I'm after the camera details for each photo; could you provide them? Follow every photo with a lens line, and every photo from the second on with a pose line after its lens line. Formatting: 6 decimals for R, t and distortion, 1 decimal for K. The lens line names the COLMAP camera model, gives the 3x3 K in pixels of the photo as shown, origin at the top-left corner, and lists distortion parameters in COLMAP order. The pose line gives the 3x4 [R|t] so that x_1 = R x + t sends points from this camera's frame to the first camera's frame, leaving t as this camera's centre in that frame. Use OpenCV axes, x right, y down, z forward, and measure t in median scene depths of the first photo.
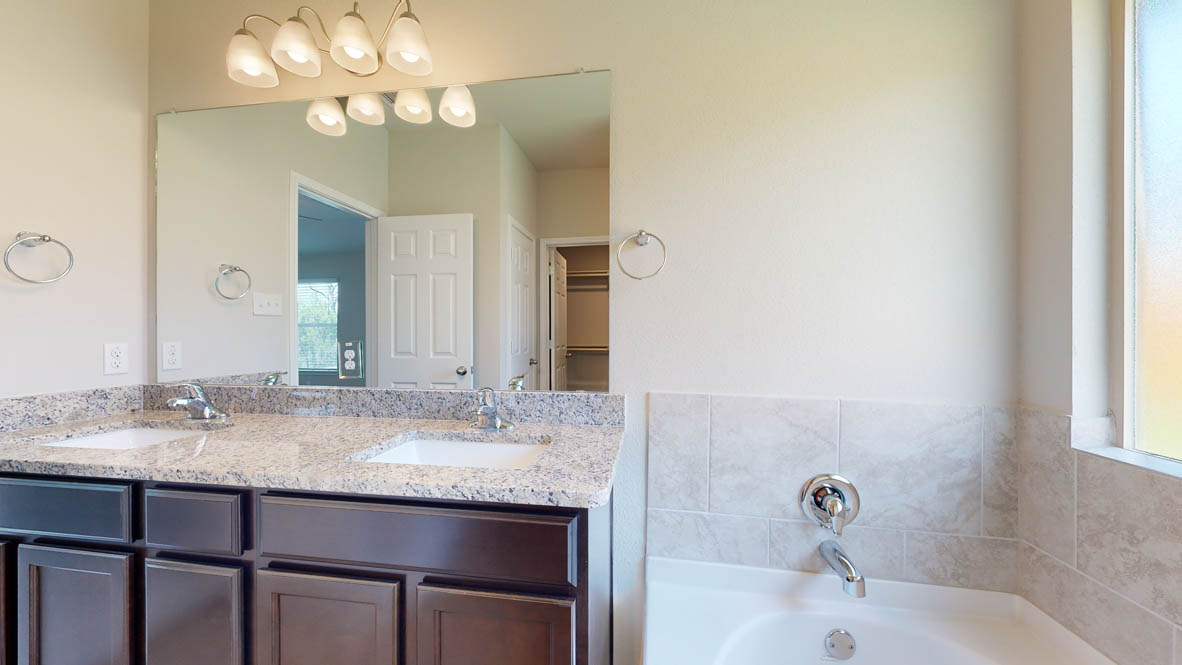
lens RADIAL K [[408.6, 0, 584.3], [0, 408.6, 334.4], [0, 0, 1]] dist [0.001367, 0.000258]
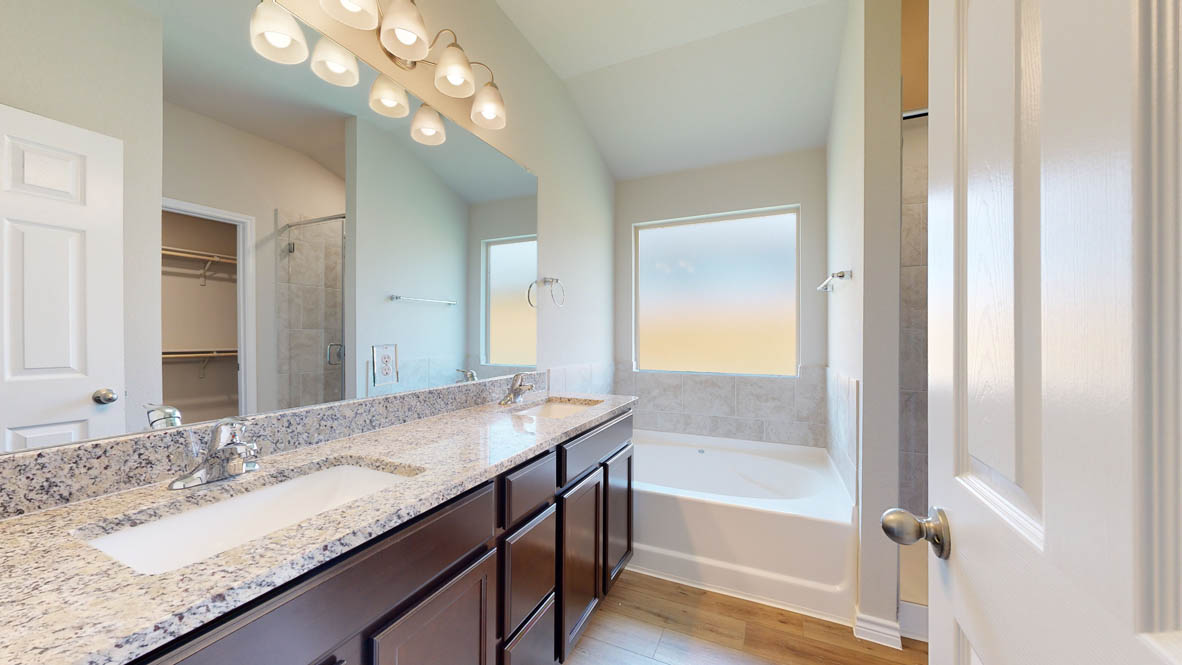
lens RADIAL K [[408.6, 0, 572.5], [0, 408.6, 339.0], [0, 0, 1]] dist [0.001367, 0.000258]
pose [[0.302948, -0.008842, 0.952966, -1.319167], [-0.002712, 0.999945, 0.010140, -0.009492], [-0.953003, -0.005656, 0.302908, 0.308714]]
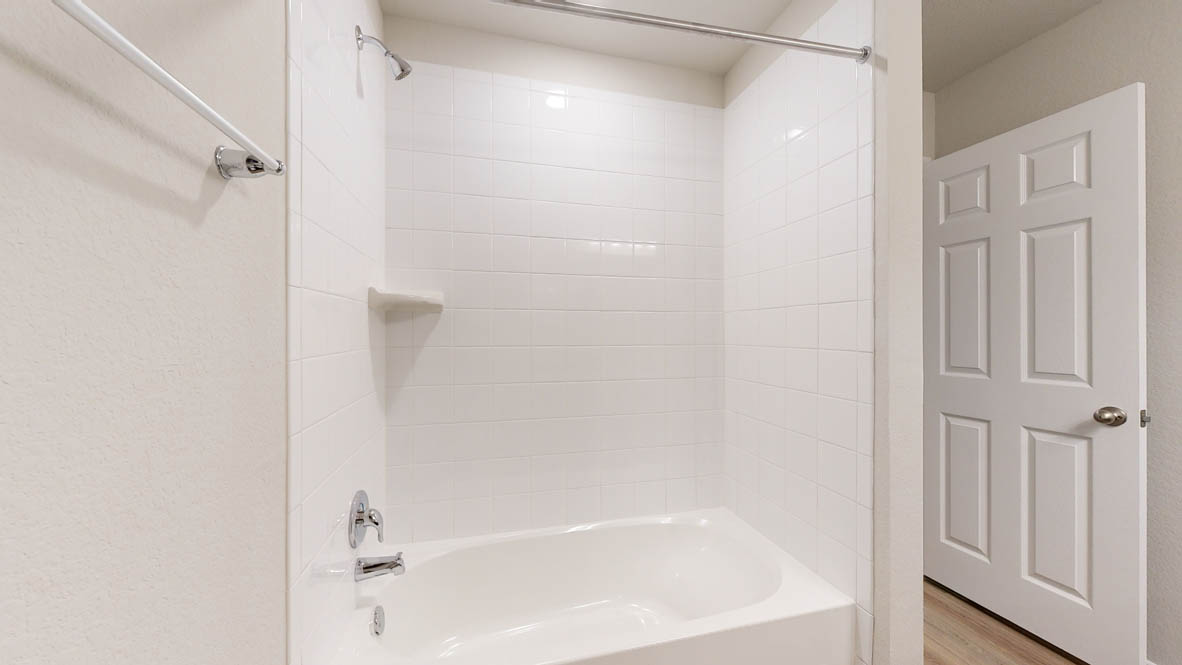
lens RADIAL K [[408.6, 0, 591.1], [0, 408.6, 328.2], [0, 0, 1]] dist [0.001367, 0.000258]
pose [[0.394720, -0.005022, -0.918788, -0.187814], [-0.003155, 0.999972, -0.006821, -0.021753], [0.918796, 0.005592, 0.394693, 0.470855]]
